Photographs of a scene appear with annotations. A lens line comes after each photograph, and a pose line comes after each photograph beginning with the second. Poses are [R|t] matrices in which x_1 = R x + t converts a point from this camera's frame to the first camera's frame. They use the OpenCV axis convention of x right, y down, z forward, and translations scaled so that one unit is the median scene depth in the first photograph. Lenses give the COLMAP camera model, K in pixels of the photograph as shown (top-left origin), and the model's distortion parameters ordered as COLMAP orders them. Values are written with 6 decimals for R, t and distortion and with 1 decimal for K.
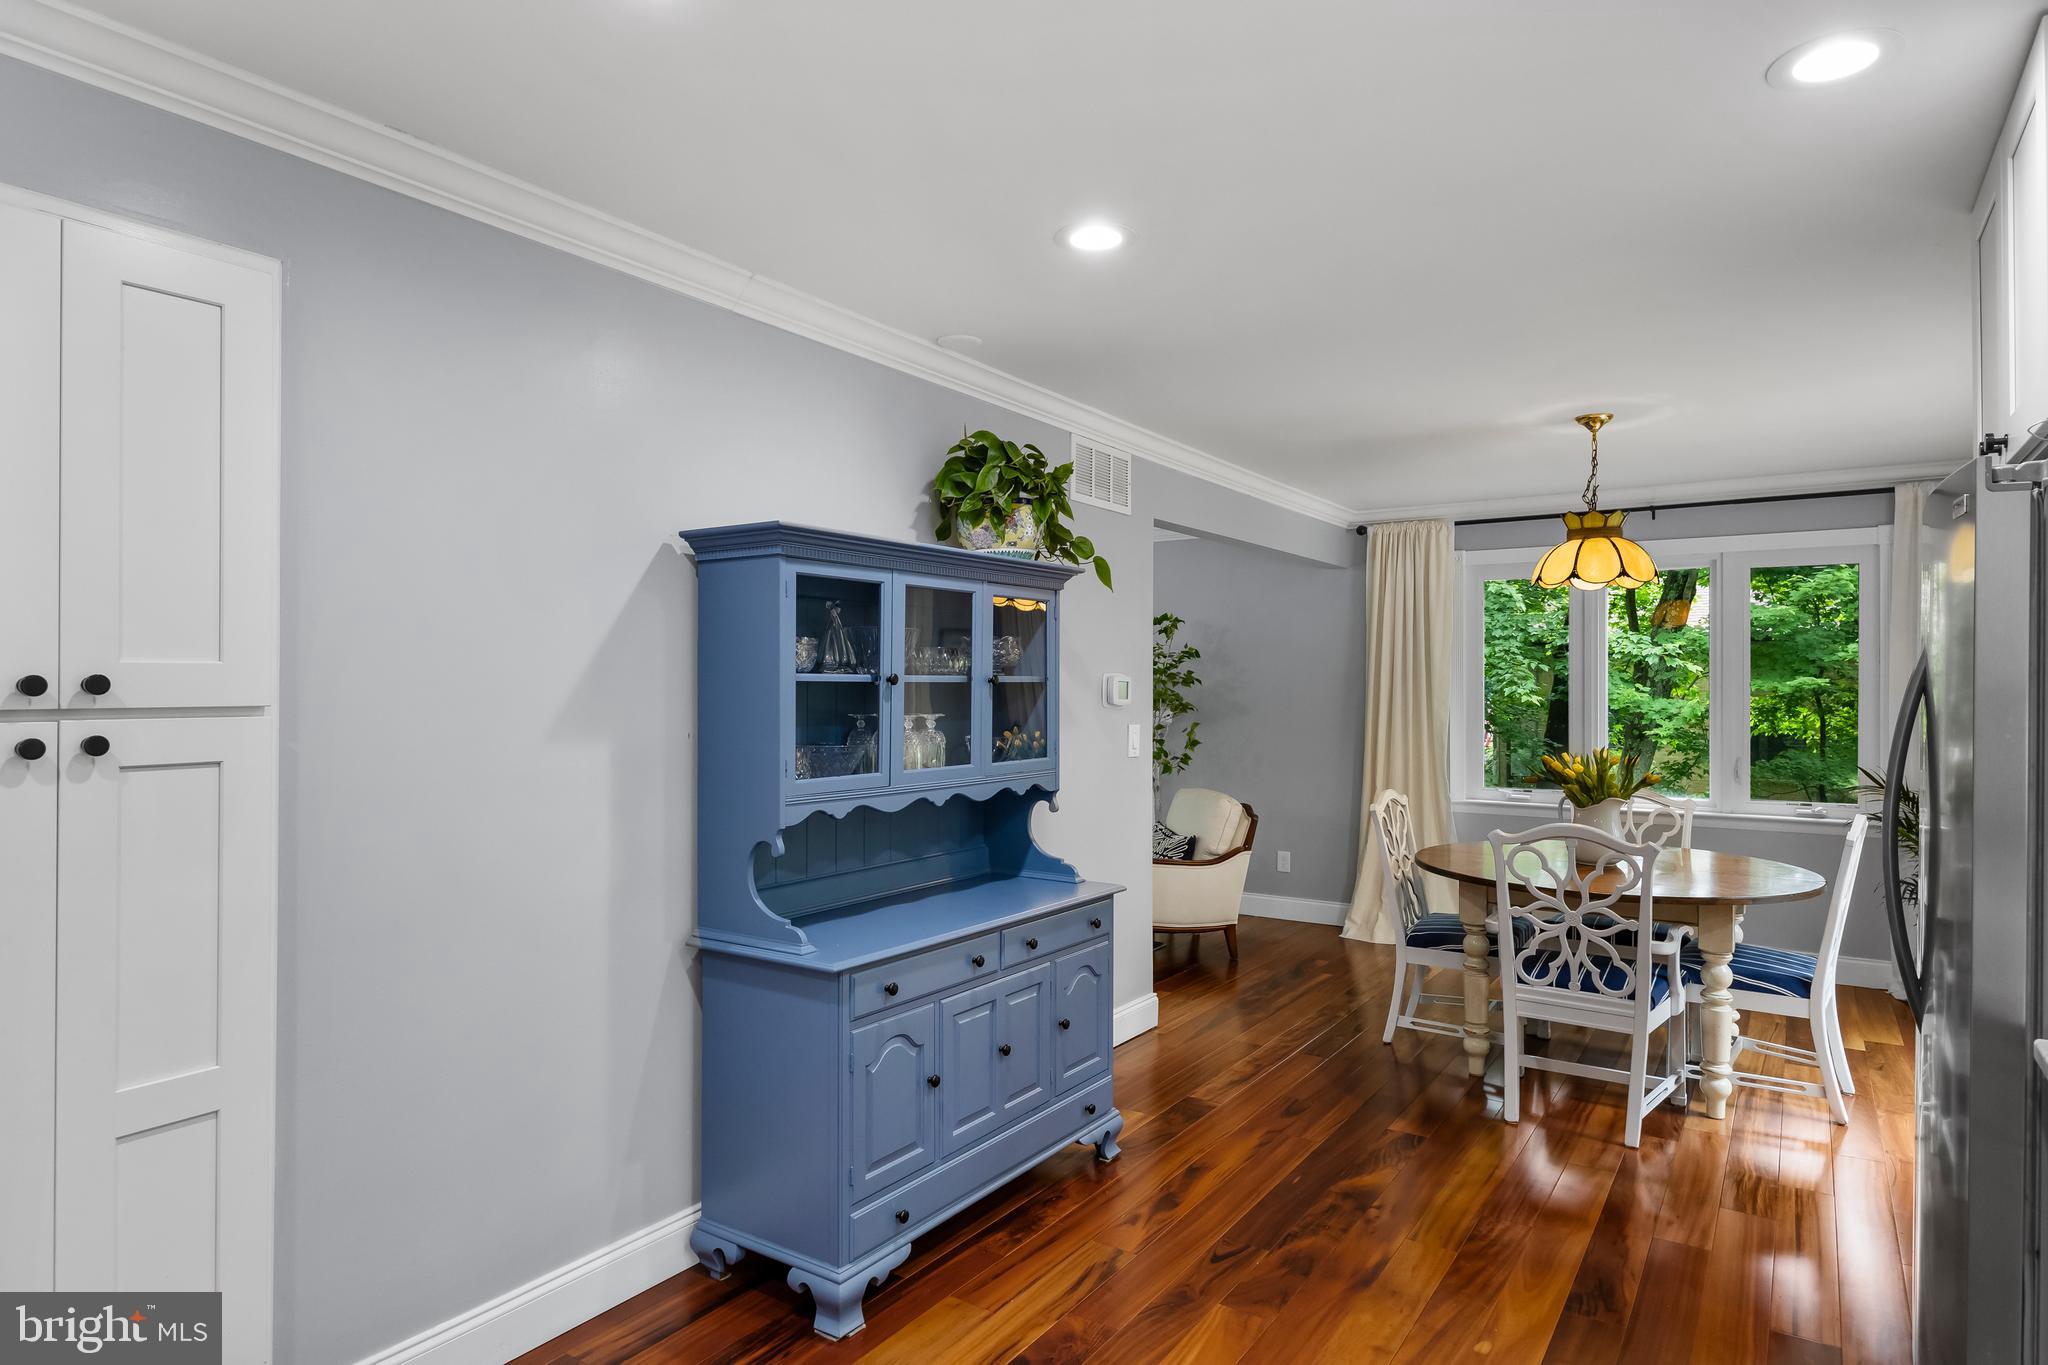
lens RADIAL K [[1142.4, 0, 1020.6], [0, 1142.4, 683.5], [0, 0, 1]] dist [-0.003443, -0.001911]
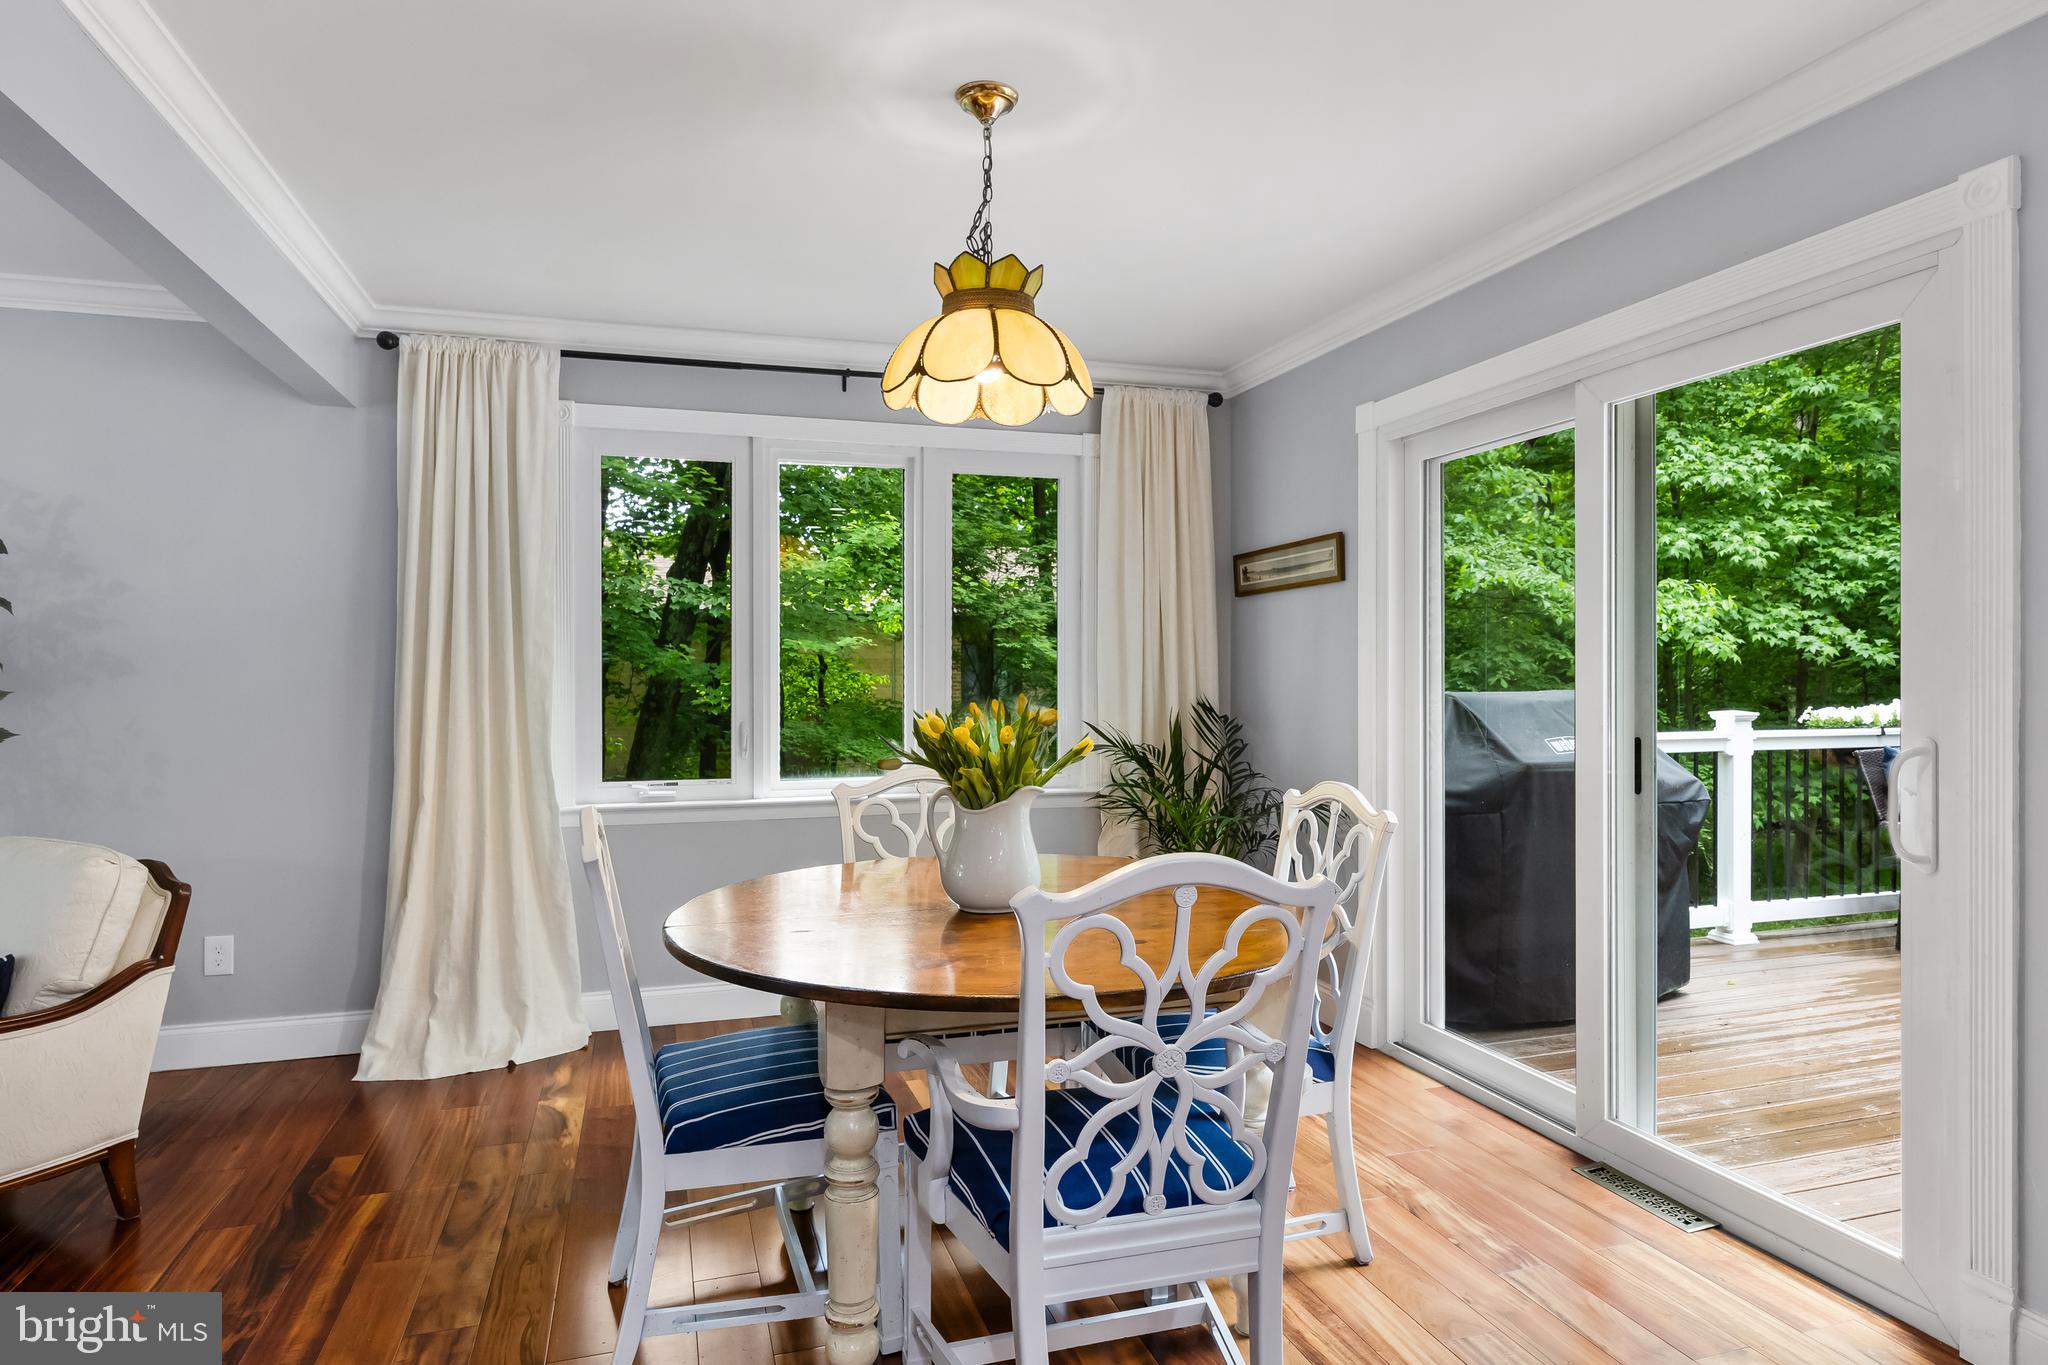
lens RADIAL K [[1142.4, 0, 1009.3], [0, 1142.4, 675.5], [0, 0, 1]] dist [-0.003443, -0.001911]
pose [[0.620173, -0.005020, 0.784449, 0.054437], [0.002020, 0.999986, 0.004803, 0.030893], [-0.784463, -0.001394, 0.620174, 0.463646]]
